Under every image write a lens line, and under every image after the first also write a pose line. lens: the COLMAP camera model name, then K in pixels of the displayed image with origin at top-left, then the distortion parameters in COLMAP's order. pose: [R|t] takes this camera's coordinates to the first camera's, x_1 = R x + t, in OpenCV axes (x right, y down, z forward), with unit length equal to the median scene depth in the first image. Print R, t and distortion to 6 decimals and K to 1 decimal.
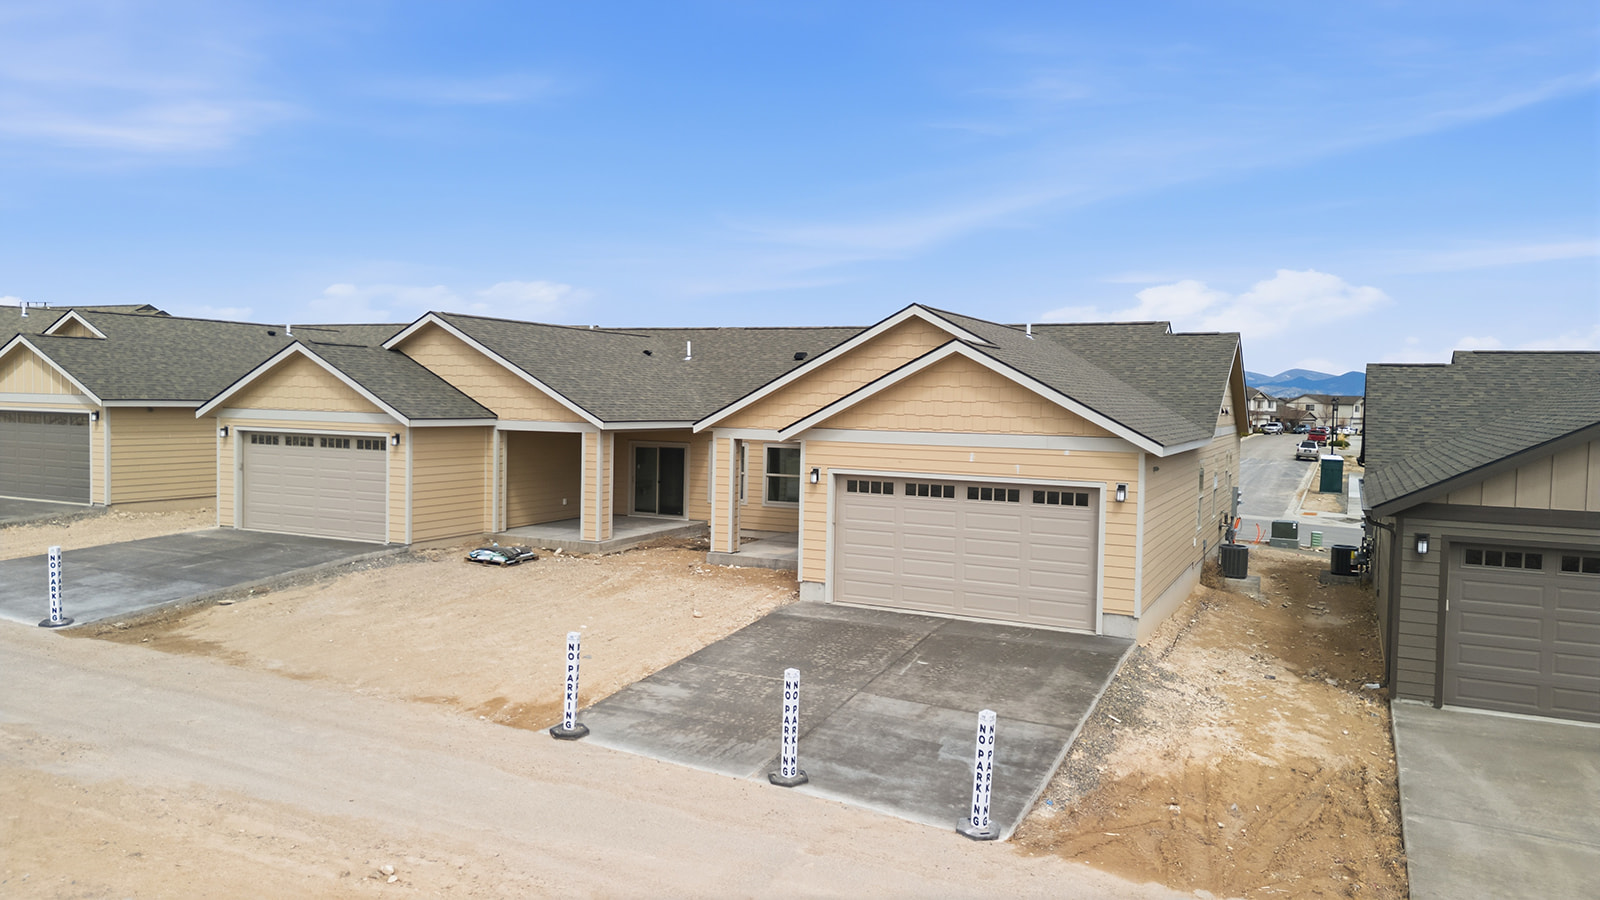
lens RADIAL K [[1119.1, 0, 800.0], [0, 1119.1, 450.0], [0, 0, 1]] dist [0.088714, -0.089895]
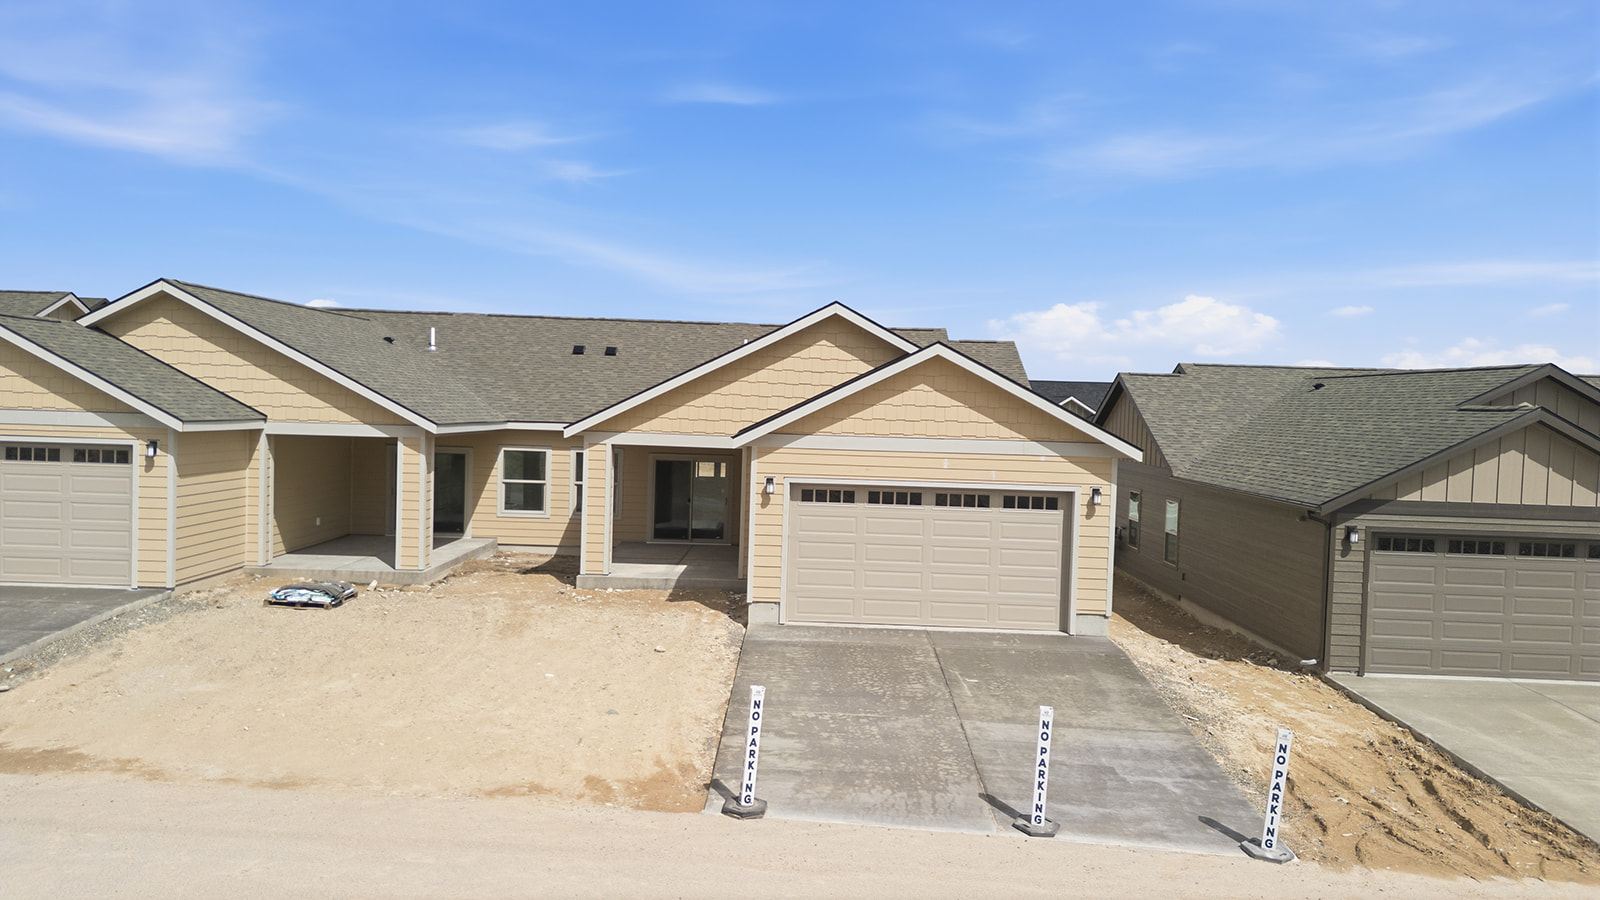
lens RADIAL K [[1128.6, 0, 802.5], [0, 1128.6, 408.5], [0, 0, 1]] dist [0.087963, -0.093646]
pose [[0.901449, 0.005107, 0.432855, -0.316168], [0.007814, 0.999576, -0.028066, -0.011935], [-0.432815, 0.028683, 0.901026, 0.130390]]
